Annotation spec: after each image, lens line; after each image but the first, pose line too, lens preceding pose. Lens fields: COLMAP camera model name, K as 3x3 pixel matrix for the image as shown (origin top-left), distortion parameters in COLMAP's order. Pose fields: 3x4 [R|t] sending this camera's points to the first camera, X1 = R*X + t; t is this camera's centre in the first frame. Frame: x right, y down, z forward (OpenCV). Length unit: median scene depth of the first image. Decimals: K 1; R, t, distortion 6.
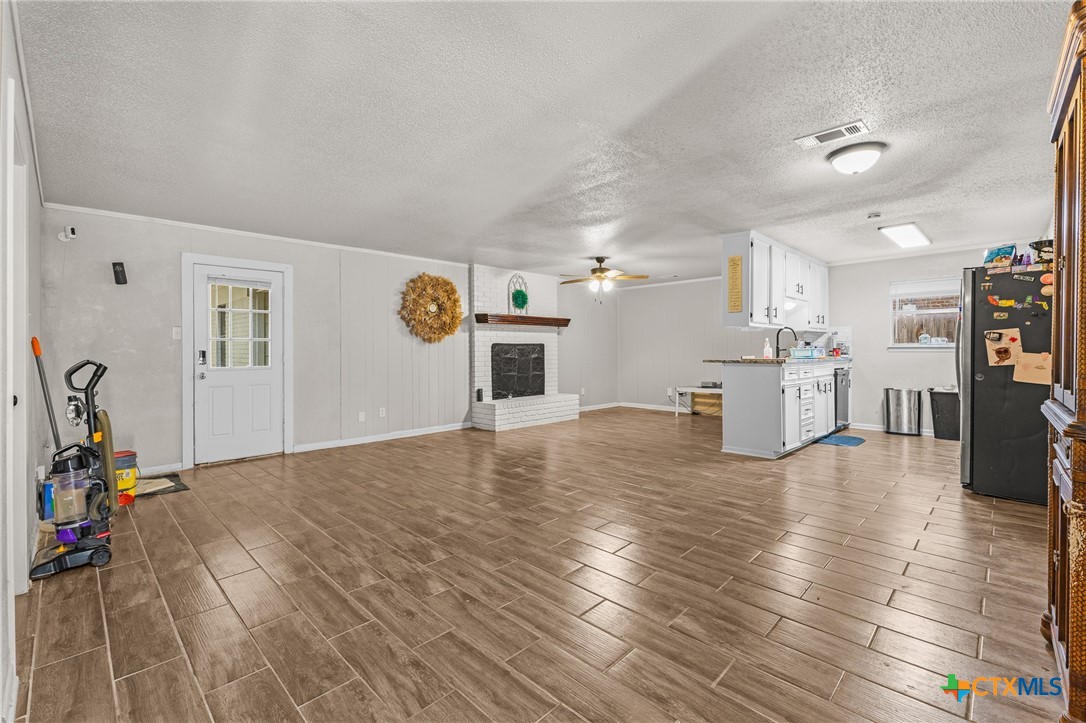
lens RADIAL K [[474.2, 0, 532.5], [0, 474.2, 350.9], [0, 0, 1]] dist [0.009949, -0.001737]
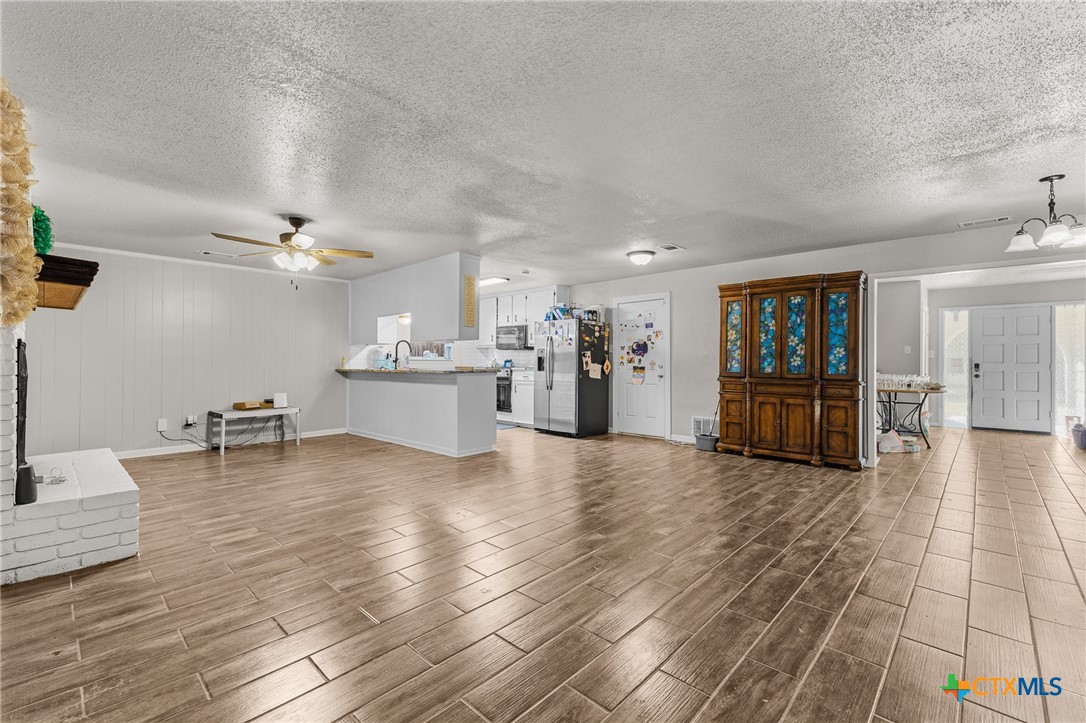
lens RADIAL K [[474.2, 0, 545.4], [0, 474.2, 359.7], [0, 0, 1]] dist [0.009949, -0.001737]
pose [[-0.054621, 0.009597, 0.998461, -0.526064], [-0.000313, 0.999954, -0.009628, 0.004233], [-0.998507, -0.000838, -0.054615, 0.687804]]
